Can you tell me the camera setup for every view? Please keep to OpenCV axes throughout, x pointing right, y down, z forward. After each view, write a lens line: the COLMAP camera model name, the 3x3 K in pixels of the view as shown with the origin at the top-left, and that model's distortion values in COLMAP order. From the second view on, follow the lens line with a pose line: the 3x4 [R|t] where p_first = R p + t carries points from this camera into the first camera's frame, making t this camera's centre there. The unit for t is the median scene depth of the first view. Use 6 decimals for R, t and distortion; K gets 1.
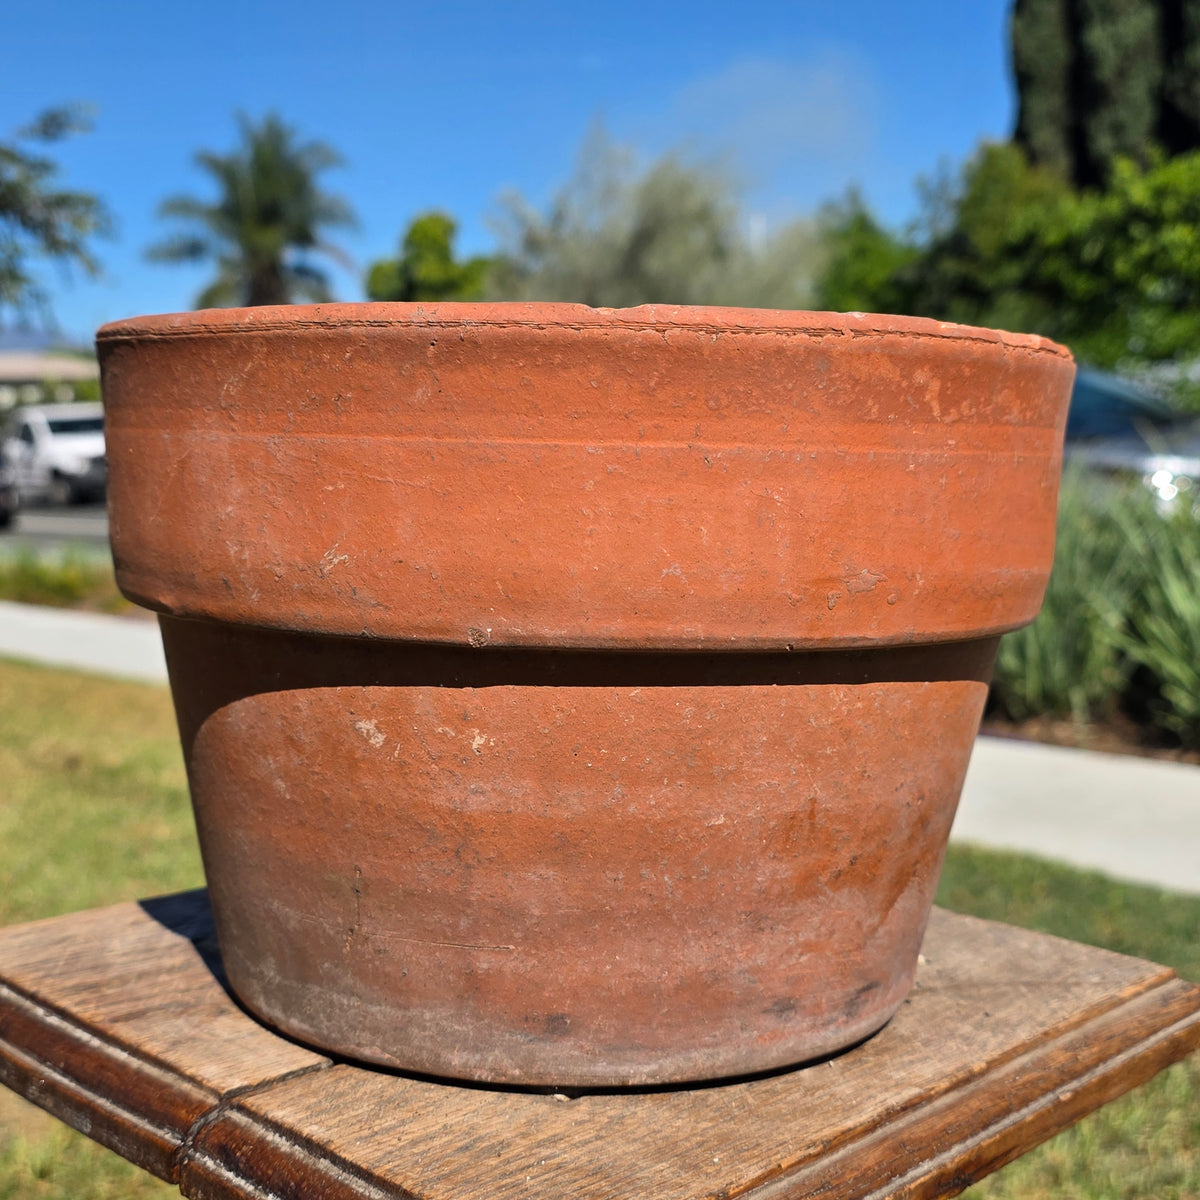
lens RADIAL K [[1642.9, 0, 600.0], [0, 1642.9, 600.0], [0, 0, 1]] dist [0.038031, -0.075469]
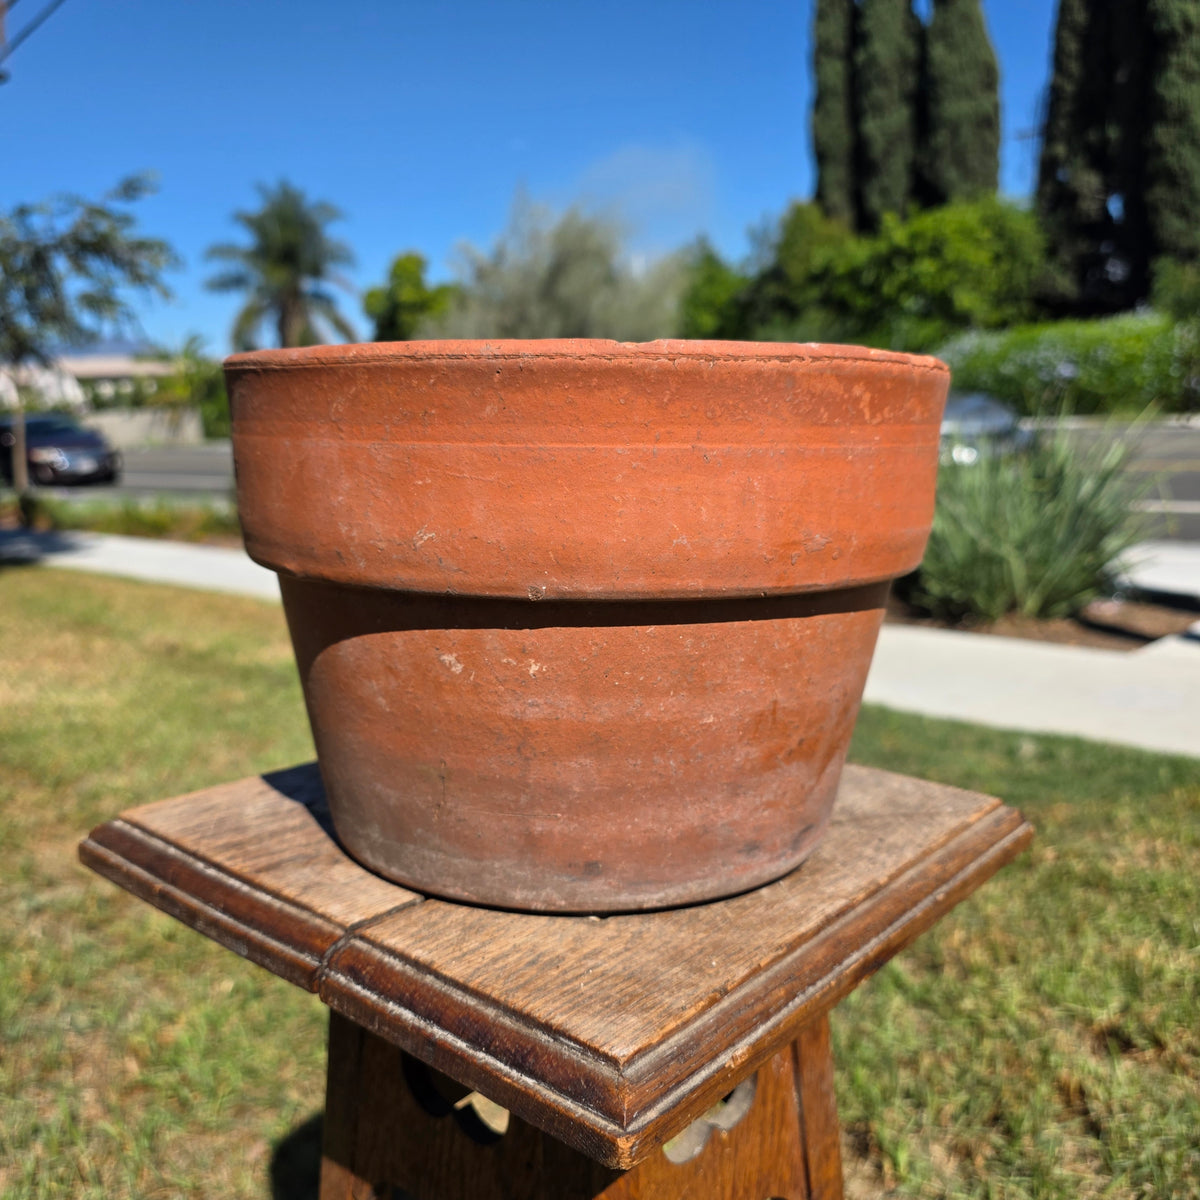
lens RADIAL K [[1131.6, 0, 606.9], [0, 1131.6, 605.1], [0, 0, 1]] dist [0.008735, -0.000022]
pose [[0.997735, -0.024943, 0.062466, -0.066559], [0.020419, 0.997193, 0.072035, -0.029232], [-0.064087, -0.070597, 0.995444, 0.072282]]
